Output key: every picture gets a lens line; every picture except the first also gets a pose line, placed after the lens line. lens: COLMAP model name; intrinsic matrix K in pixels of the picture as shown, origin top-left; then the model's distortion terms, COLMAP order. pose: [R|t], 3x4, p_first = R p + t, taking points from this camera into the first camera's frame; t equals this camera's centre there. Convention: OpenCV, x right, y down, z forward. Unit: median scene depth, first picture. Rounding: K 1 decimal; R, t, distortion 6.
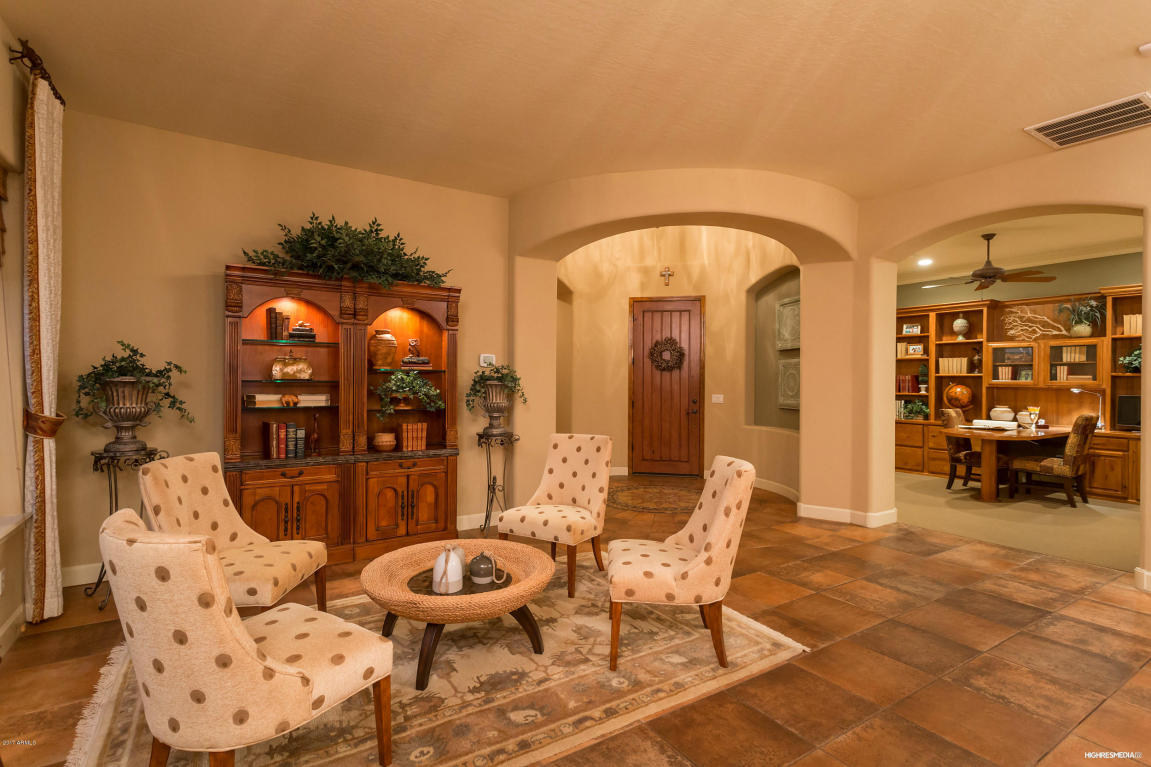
lens RADIAL K [[567.5, 0, 593.7], [0, 567.5, 381.2], [0, 0, 1]] dist [0.007618, 0.000496]
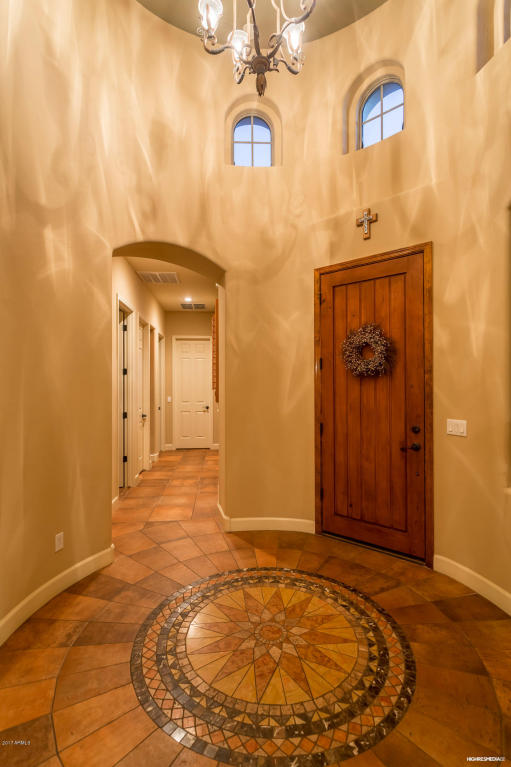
lens RADIAL K [[378.2, 0, 259.5], [0, 378.2, 384.4], [0, 0, 1]] dist [0.007618, 0.000496]
pose [[0.879852, -0.008910, -0.475163, 0.221797], [0.007899, 0.999960, -0.004123, -0.009802], [0.475181, -0.000125, 0.879888, 0.585631]]
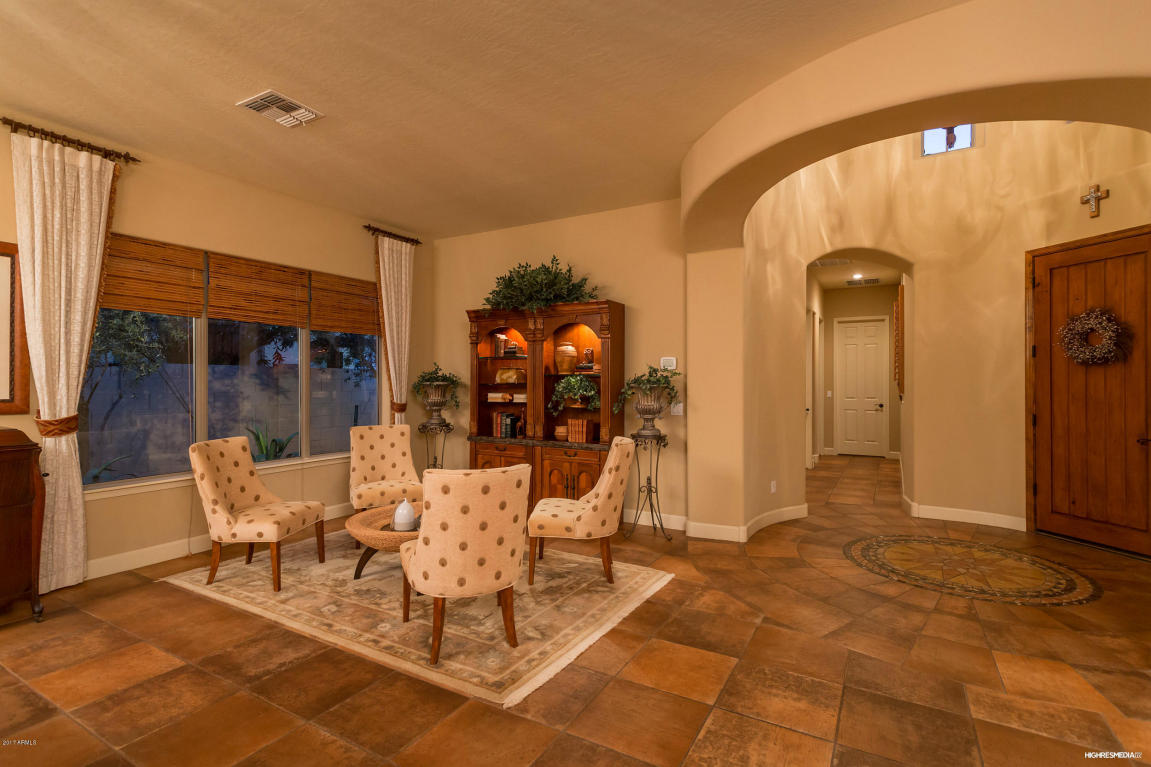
lens RADIAL K [[567.5, 0, 554.7], [0, 567.5, 380.2], [0, 0, 1]] dist [0.007618, 0.000496]
pose [[0.426436, -0.007240, -0.904489, 0.422641], [0.002456, 0.999974, -0.006846, -0.000327], [0.904514, 0.000698, 0.426443, 0.256308]]
